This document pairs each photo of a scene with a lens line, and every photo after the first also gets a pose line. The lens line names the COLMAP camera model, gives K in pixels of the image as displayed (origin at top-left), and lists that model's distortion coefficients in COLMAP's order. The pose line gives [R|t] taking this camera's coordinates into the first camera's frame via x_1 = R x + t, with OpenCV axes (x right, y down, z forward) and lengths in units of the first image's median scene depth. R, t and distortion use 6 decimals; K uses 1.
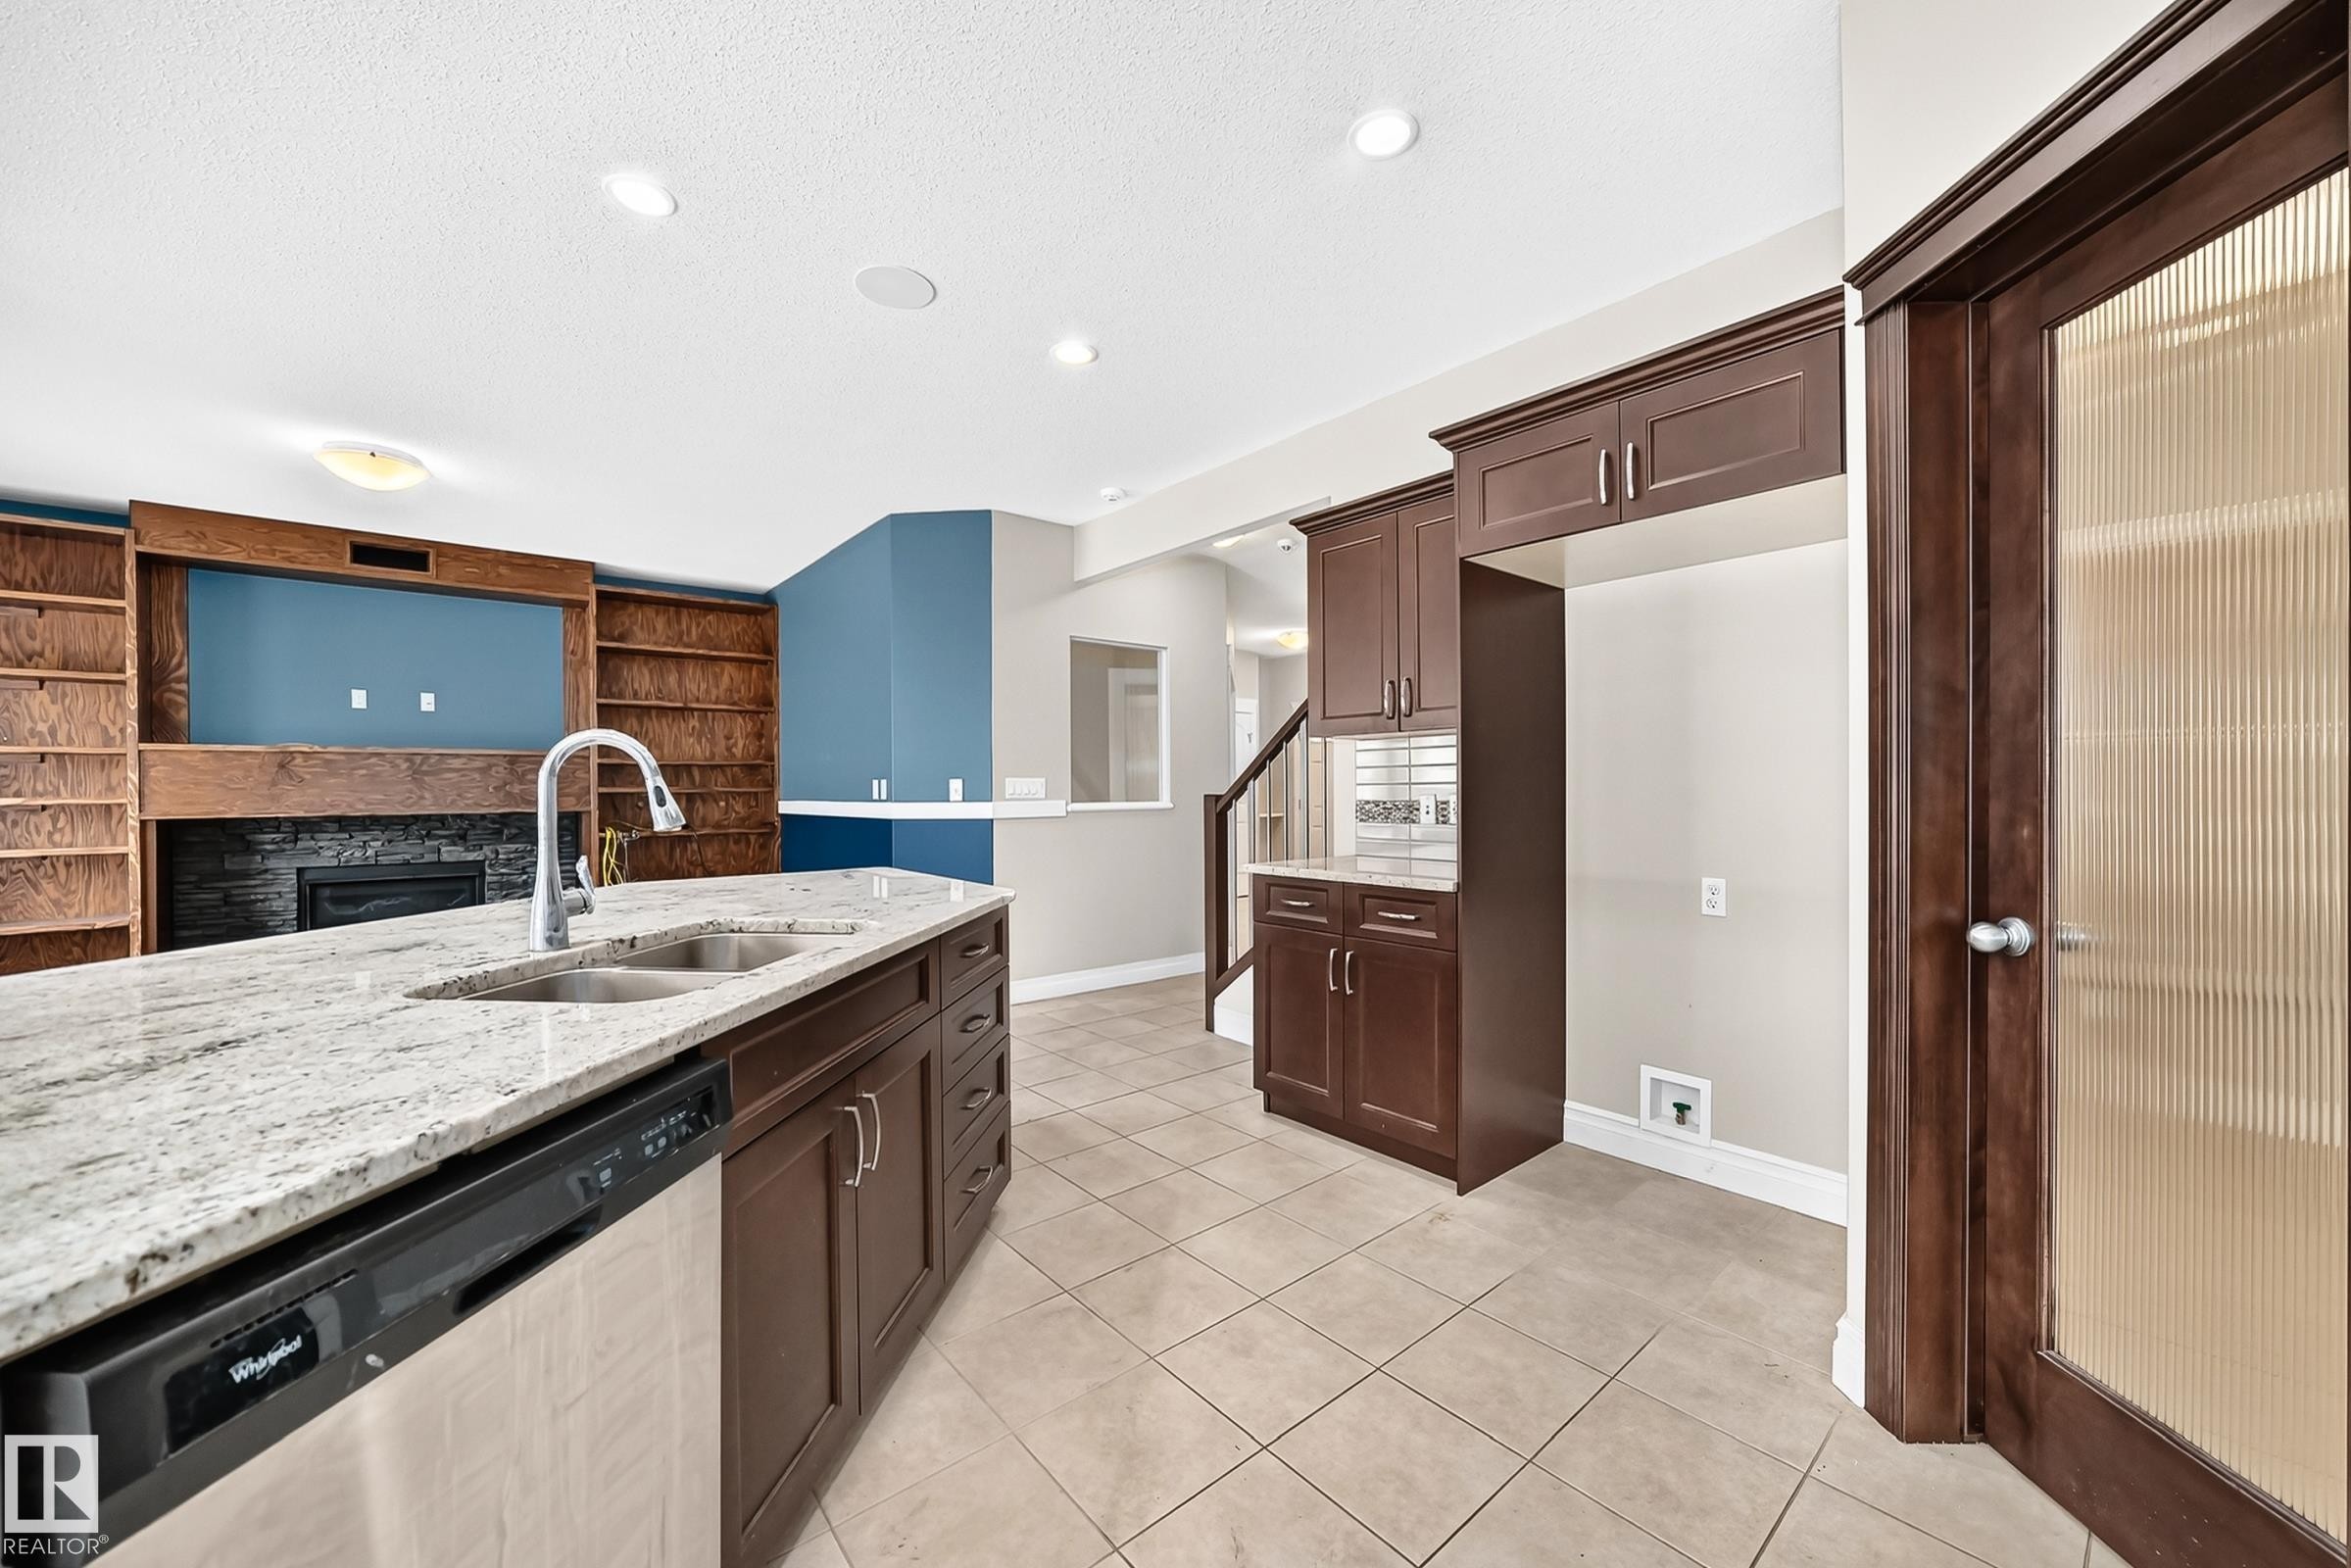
lens RADIAL K [[882.1, 0, 1176.0], [0, 882.1, 797.0], [0, 0, 1]] dist [-0.028327, 0.008322]
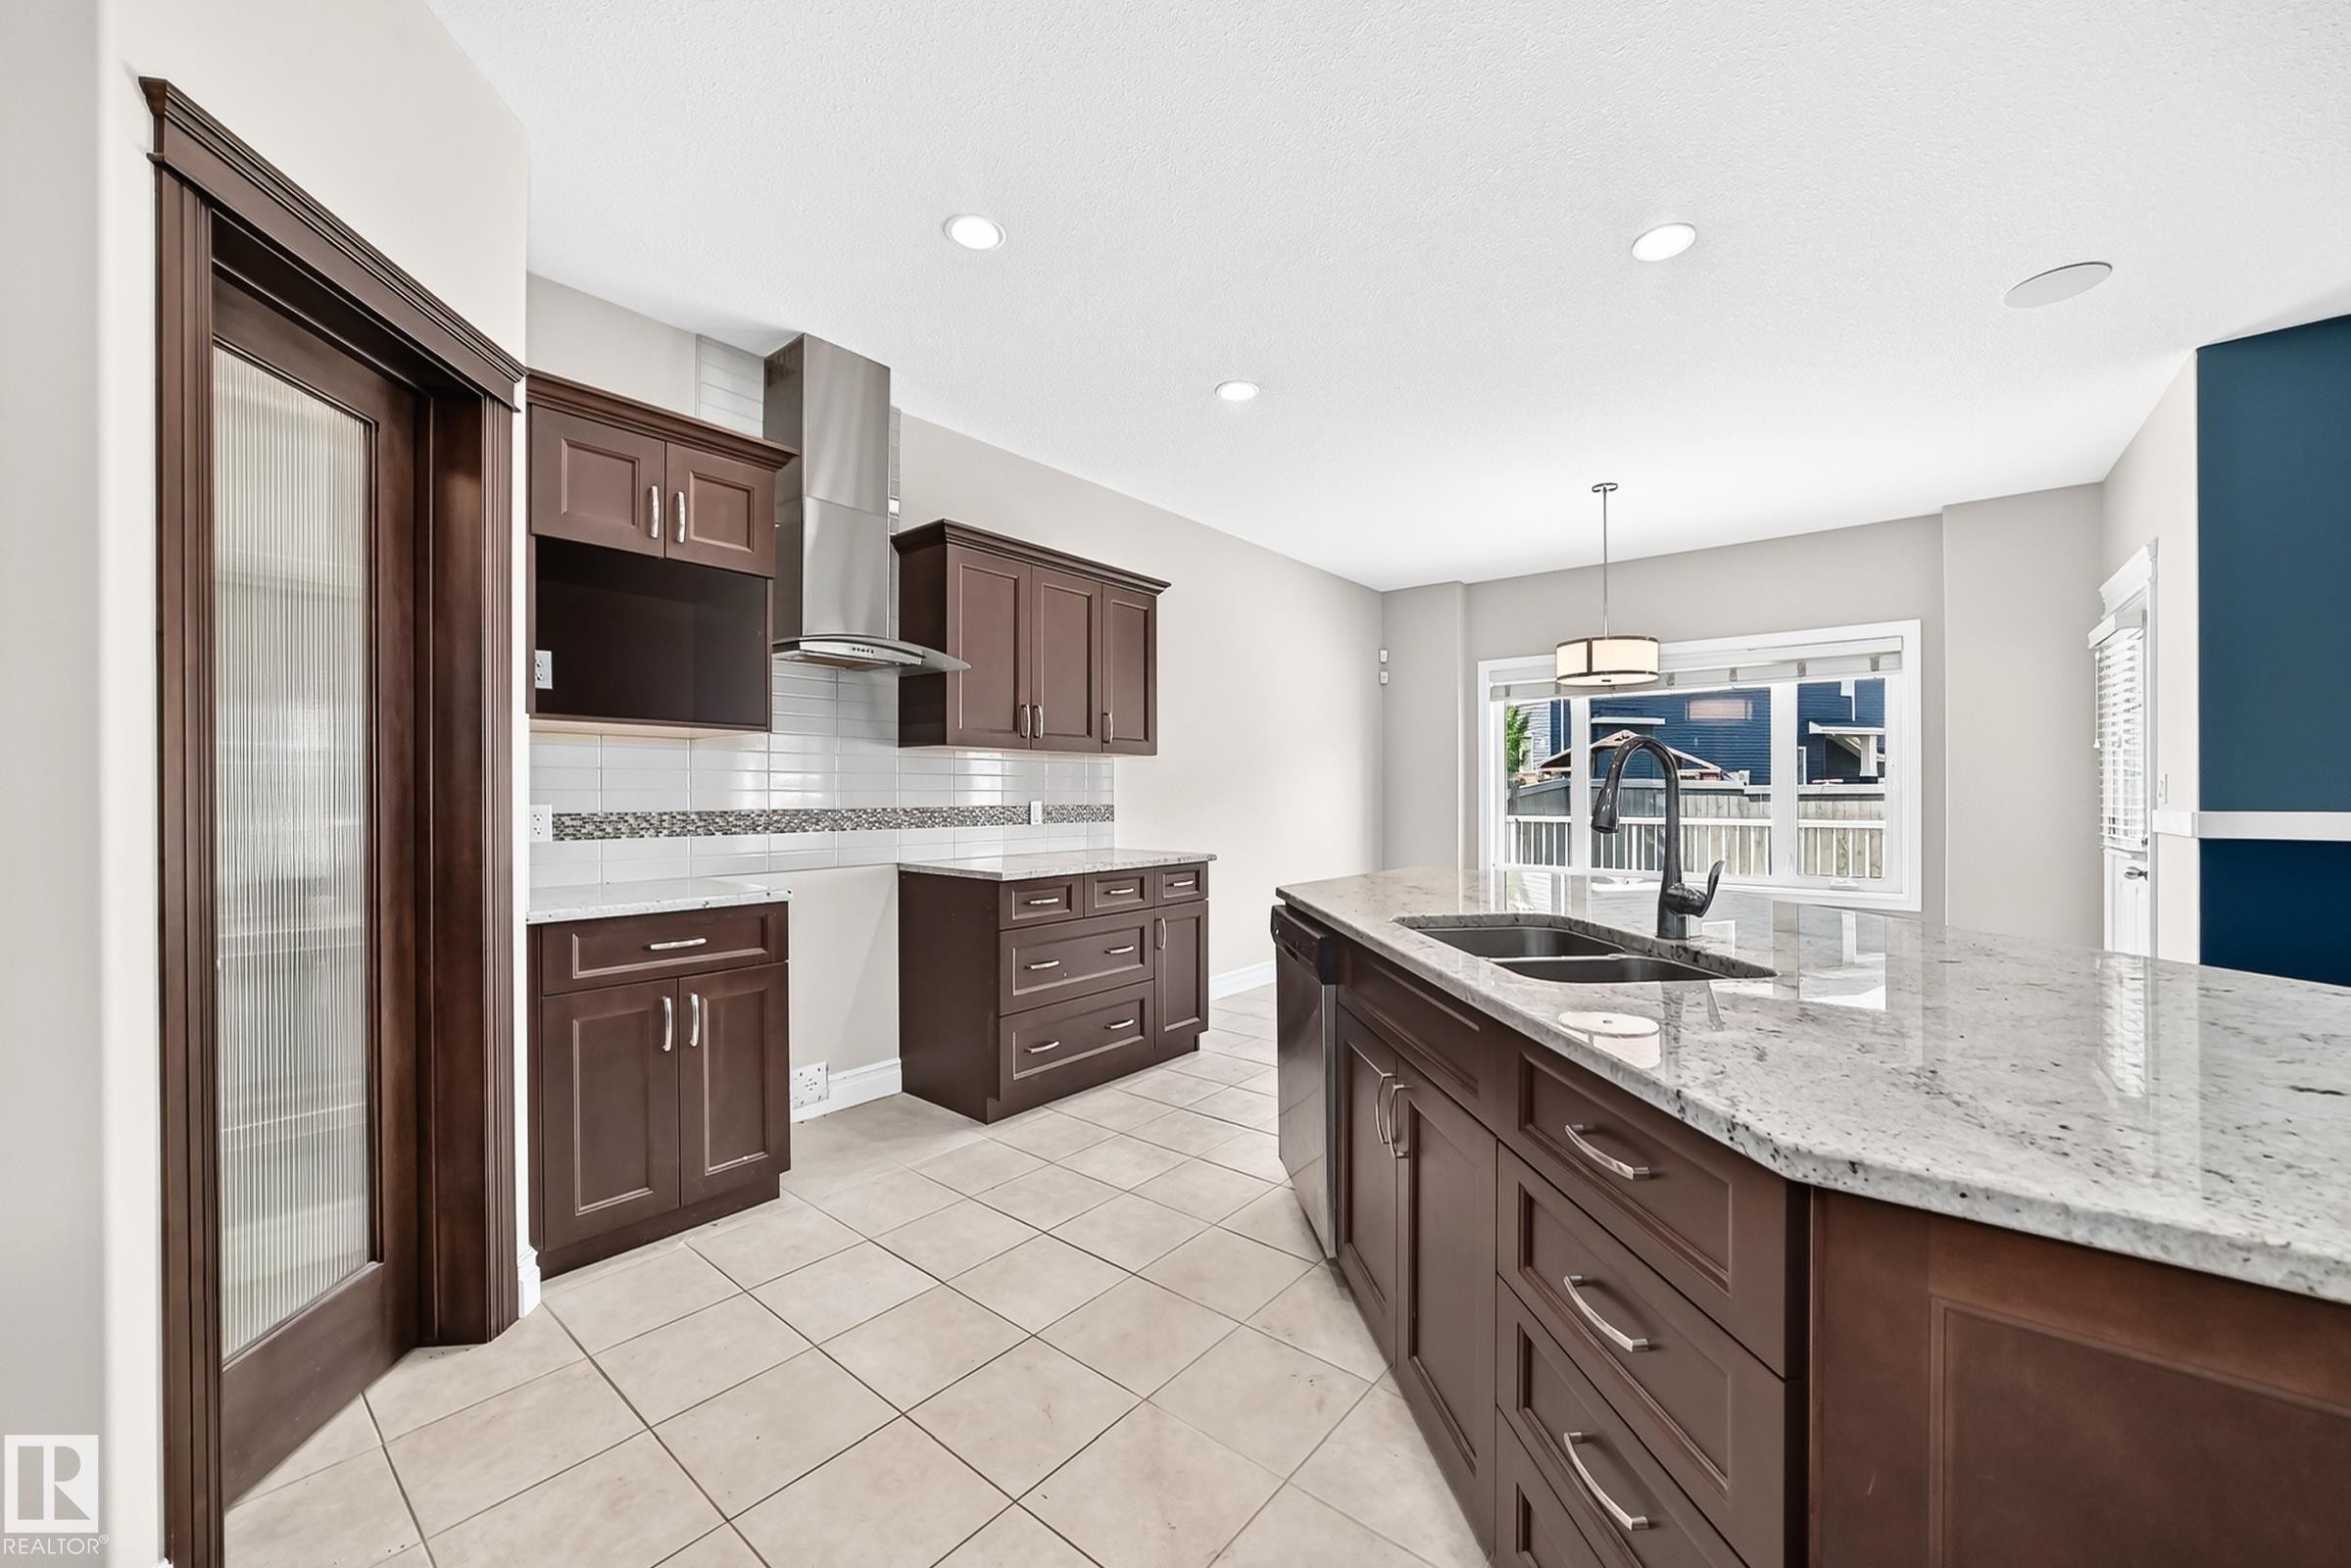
lens RADIAL K [[888.2, 0, 1178.0], [0, 888.2, 795.7], [0, 0, 1]] dist [-0.029240, 0.008952]
pose [[-0.982546, 0.008172, -0.185839, 0.034040], [0.006574, 0.999936, 0.009212, -0.005497], [0.185903, 0.007829, -0.982537, 0.681273]]
